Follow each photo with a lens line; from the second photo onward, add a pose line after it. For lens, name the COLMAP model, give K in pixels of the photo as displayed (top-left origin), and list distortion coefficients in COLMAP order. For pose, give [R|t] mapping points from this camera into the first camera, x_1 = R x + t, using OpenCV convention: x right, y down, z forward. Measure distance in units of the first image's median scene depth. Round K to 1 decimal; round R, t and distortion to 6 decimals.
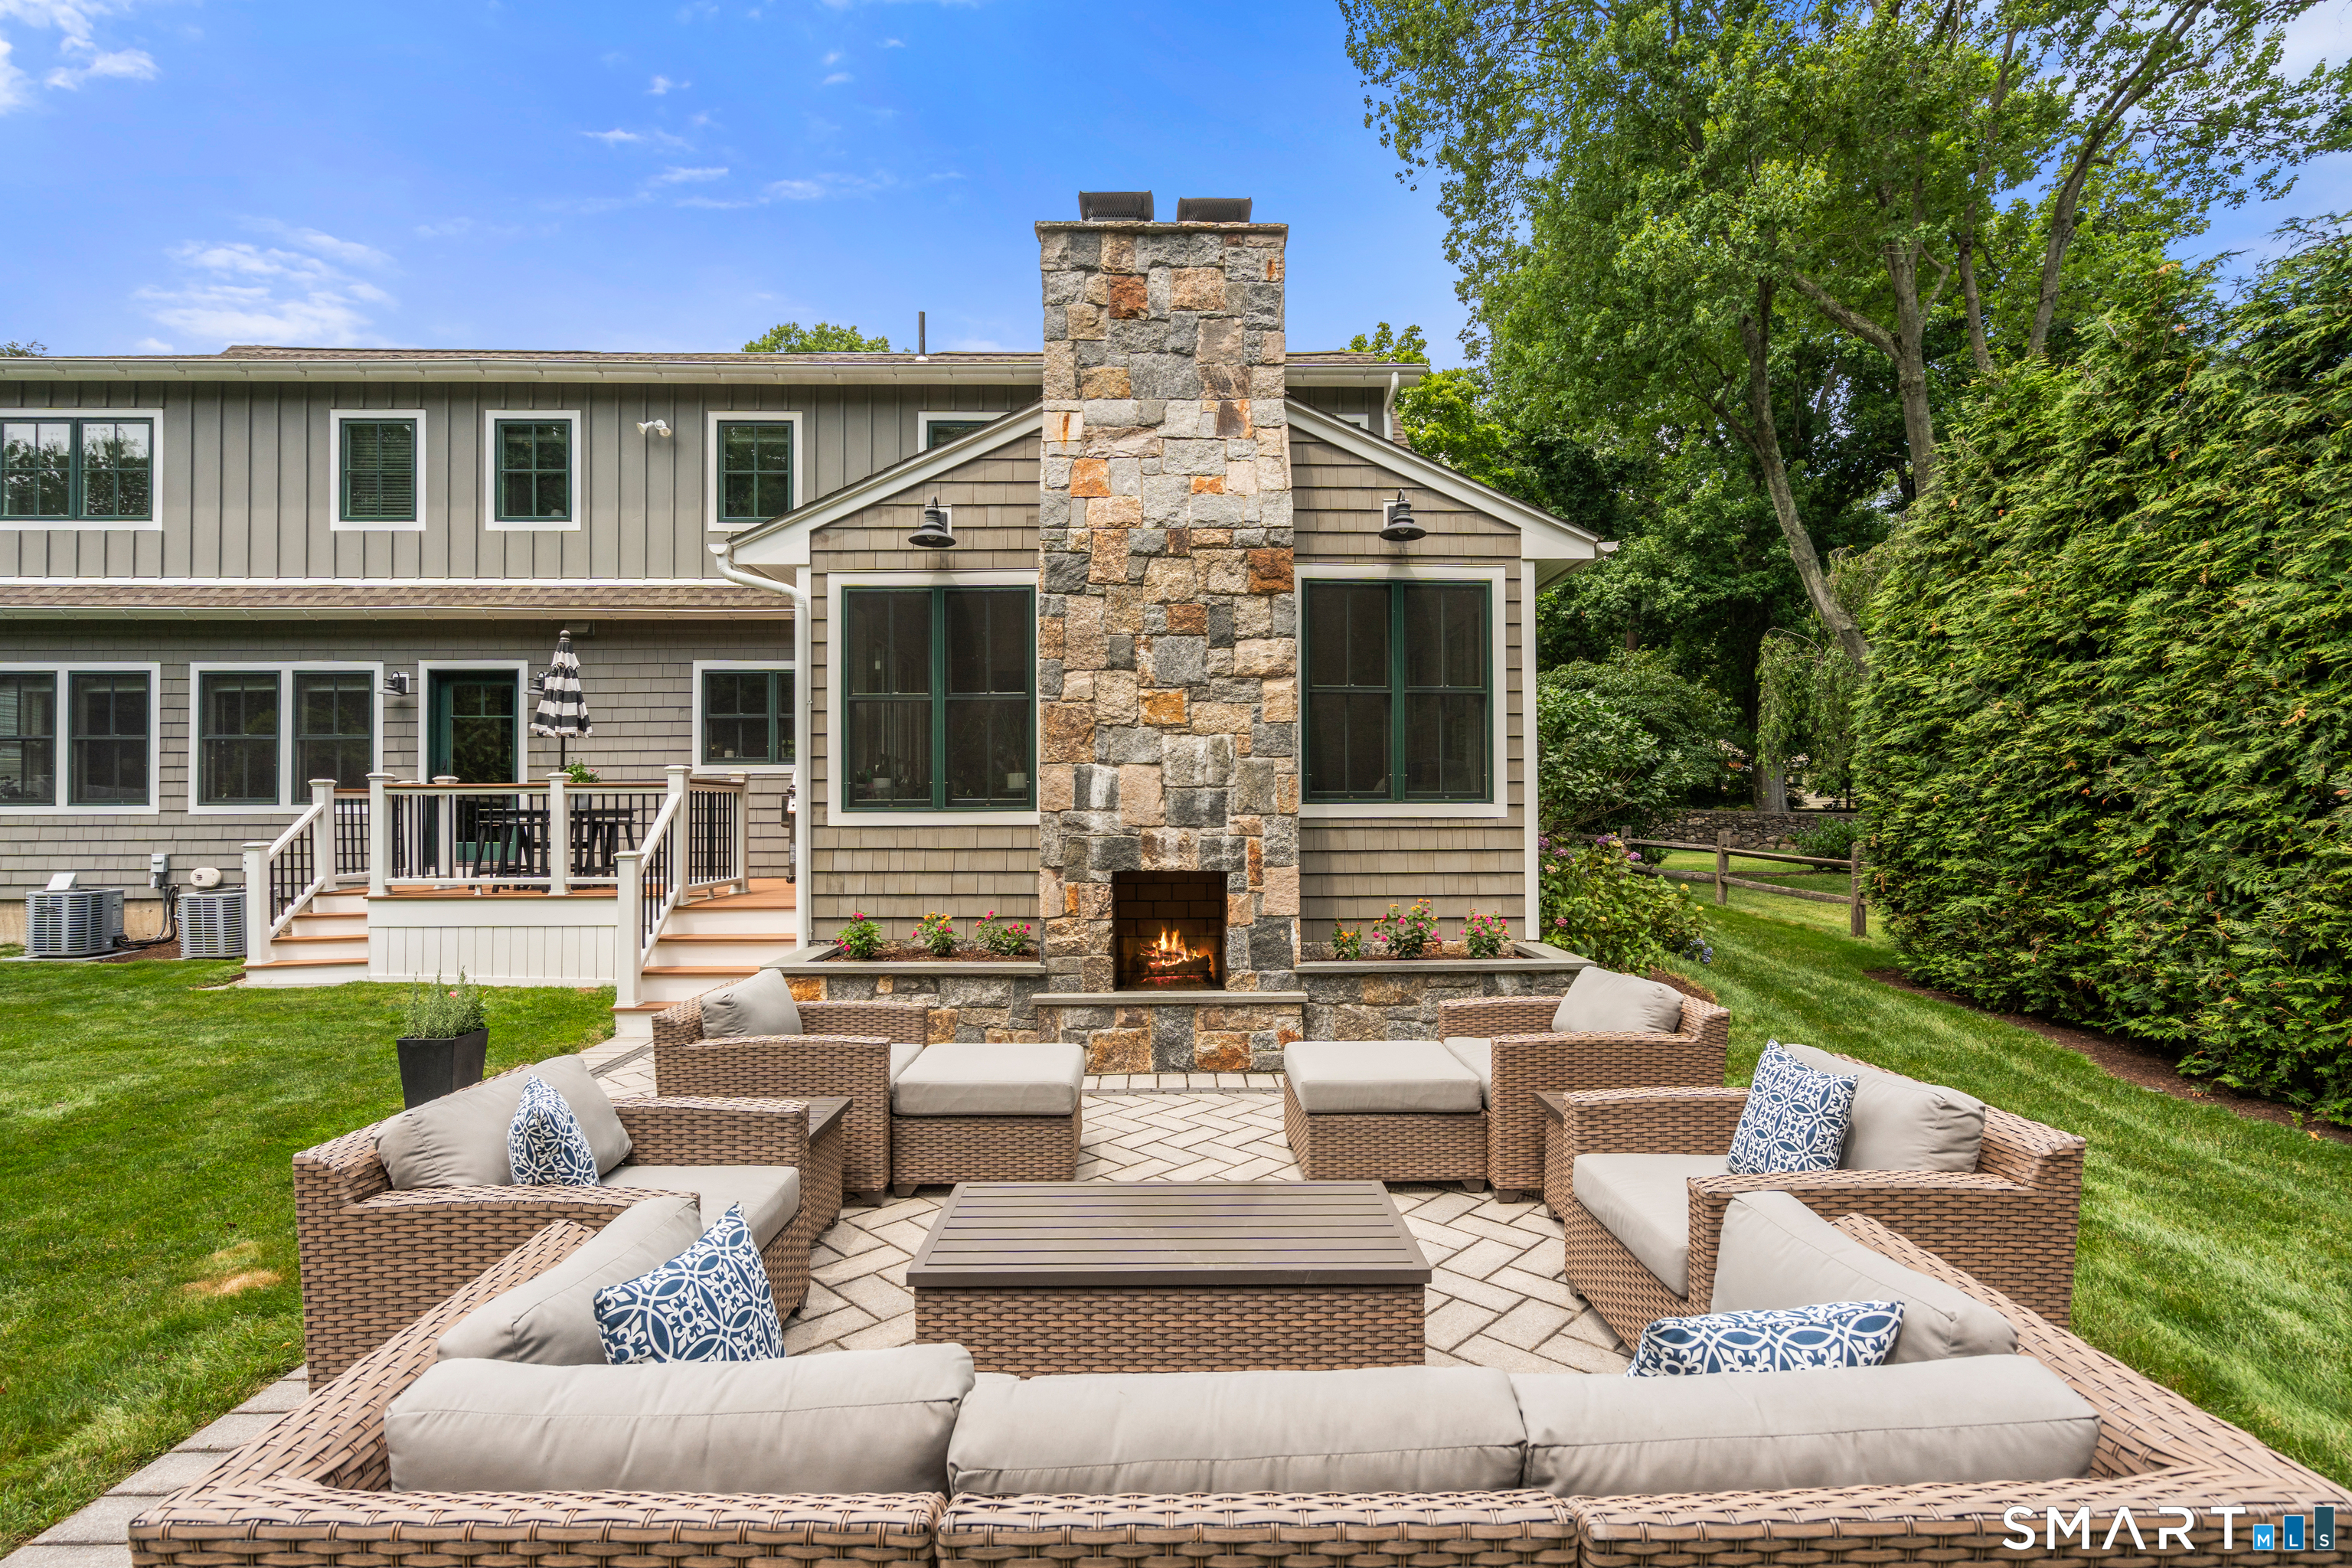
lens RADIAL K [[1084.5, 0, 1179.2], [0, 1084.5, 787.3], [0, 0, 1]] dist [0.001695, 0.000524]
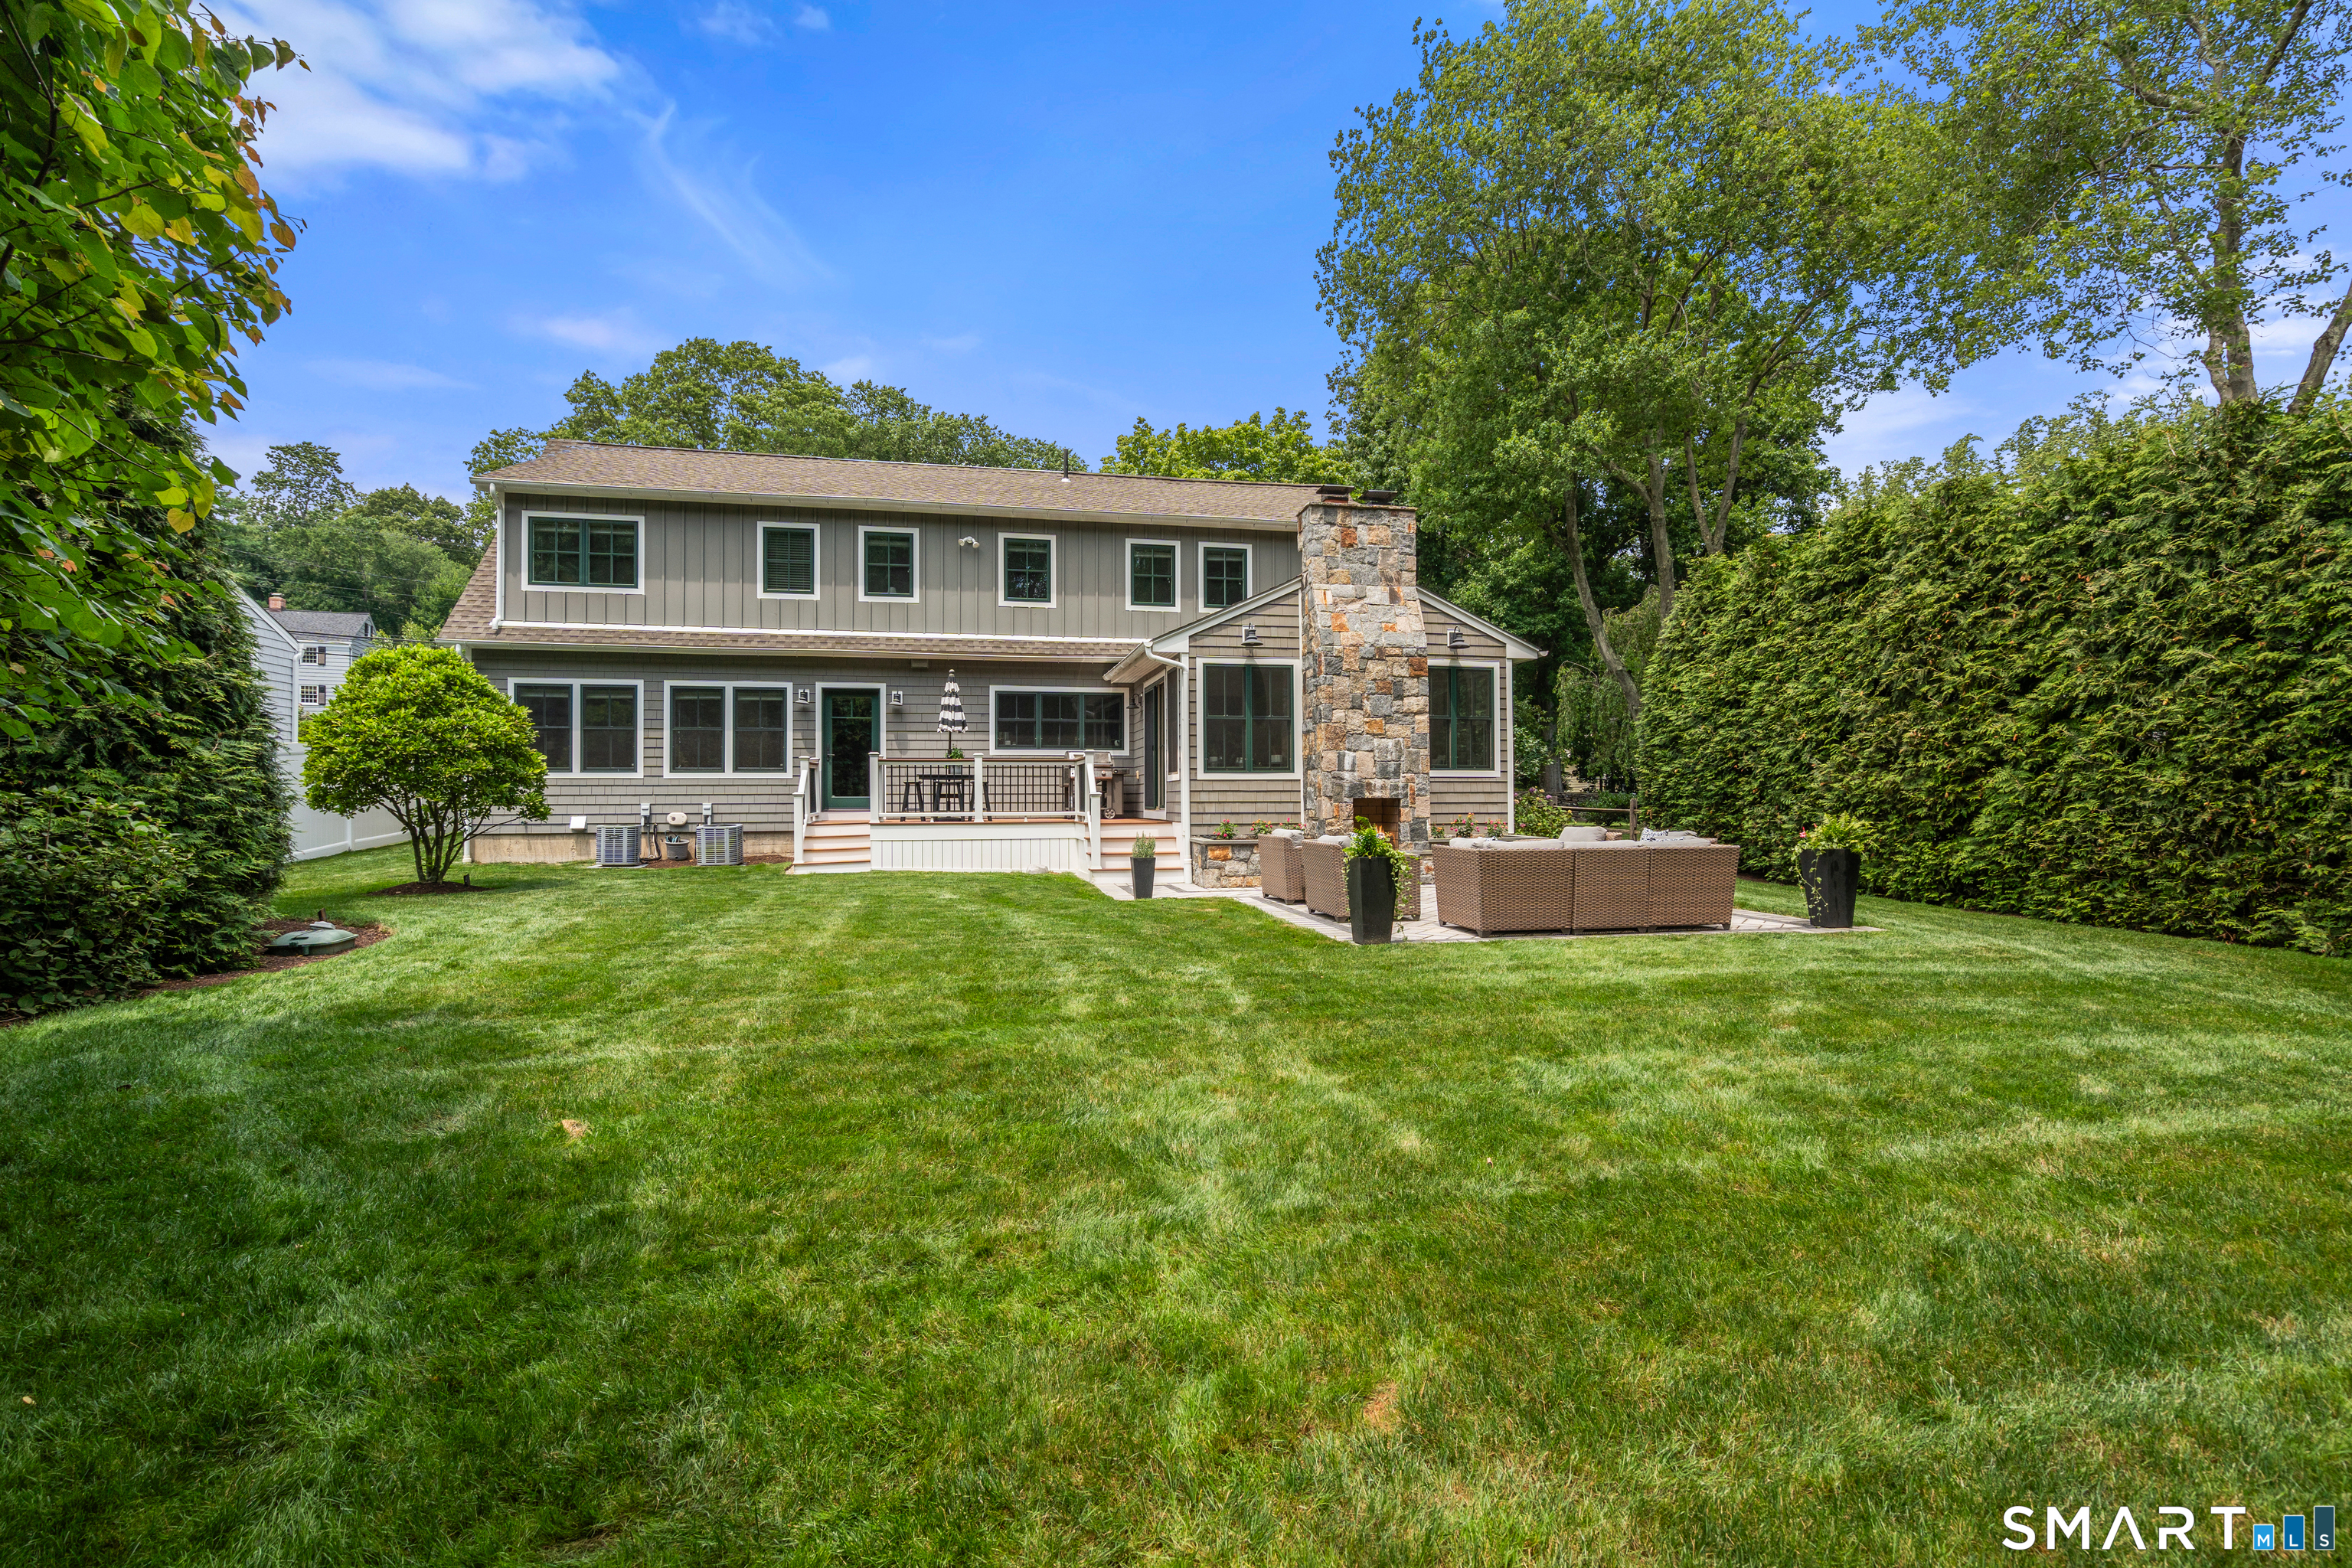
lens RADIAL K [[1084.5, 0, 1173.5], [0, 1084.5, 778.8], [0, 0, 1]] dist [0.001695, 0.000524]
pose [[0.982225, 0.003929, 0.187666, -0.742404], [-0.004299, 0.999990, 0.001565, 0.030318], [-0.187658, -0.002344, 0.982232, -1.001692]]
